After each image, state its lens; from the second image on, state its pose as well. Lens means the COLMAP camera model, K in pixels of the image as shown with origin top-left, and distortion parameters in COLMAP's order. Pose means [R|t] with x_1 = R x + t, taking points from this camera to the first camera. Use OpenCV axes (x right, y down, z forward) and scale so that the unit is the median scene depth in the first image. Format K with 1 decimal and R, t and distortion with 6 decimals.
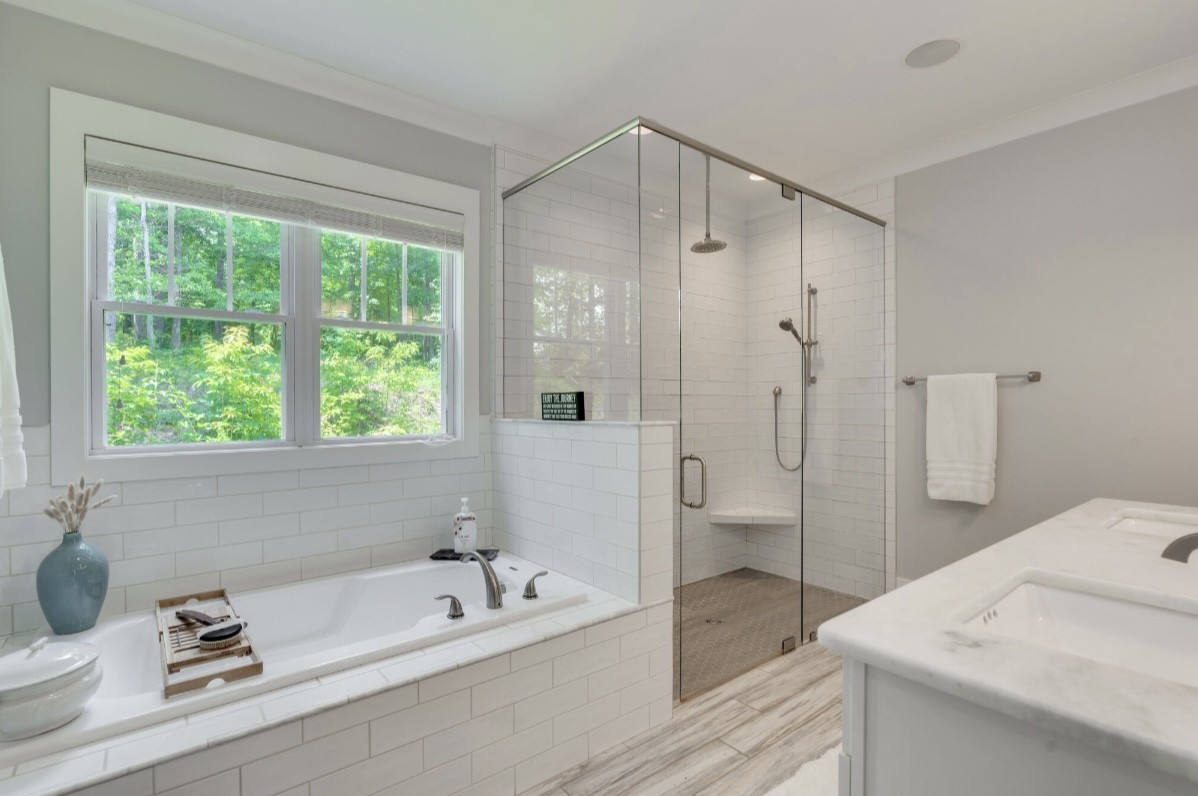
lens RADIAL K [[555.7, 0, 595.9], [0, 555.7, 402.5], [0, 0, 1]] dist [-0.005827, 0.000012]
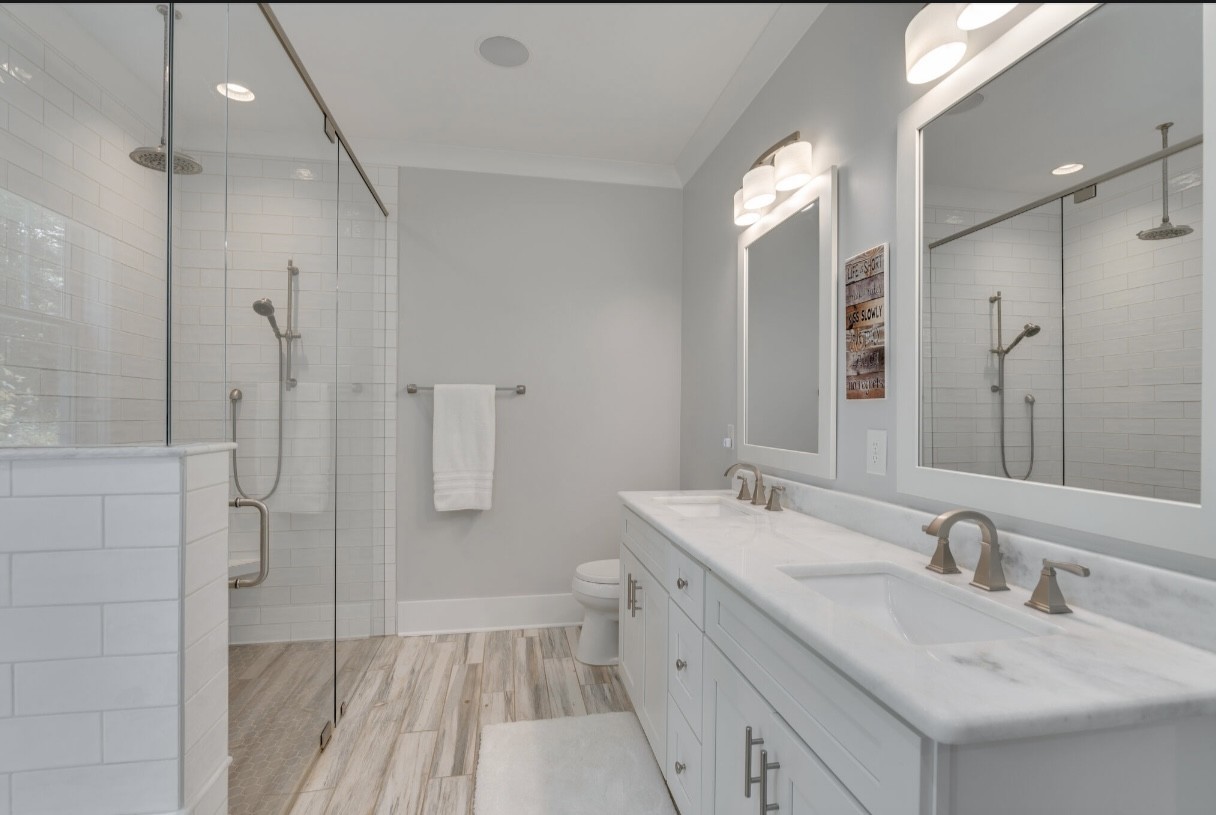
lens RADIAL K [[564.0, 0, 606.5], [0, 564.0, 411.1], [0, 0, 1]] dist [-0.005827, 0.000012]
pose [[0.479673, 0.007628, 0.877414, -0.120603], [-0.006916, 0.999964, -0.004913, 0.001057], [-0.877420, -0.003712, 0.479708, 0.267341]]
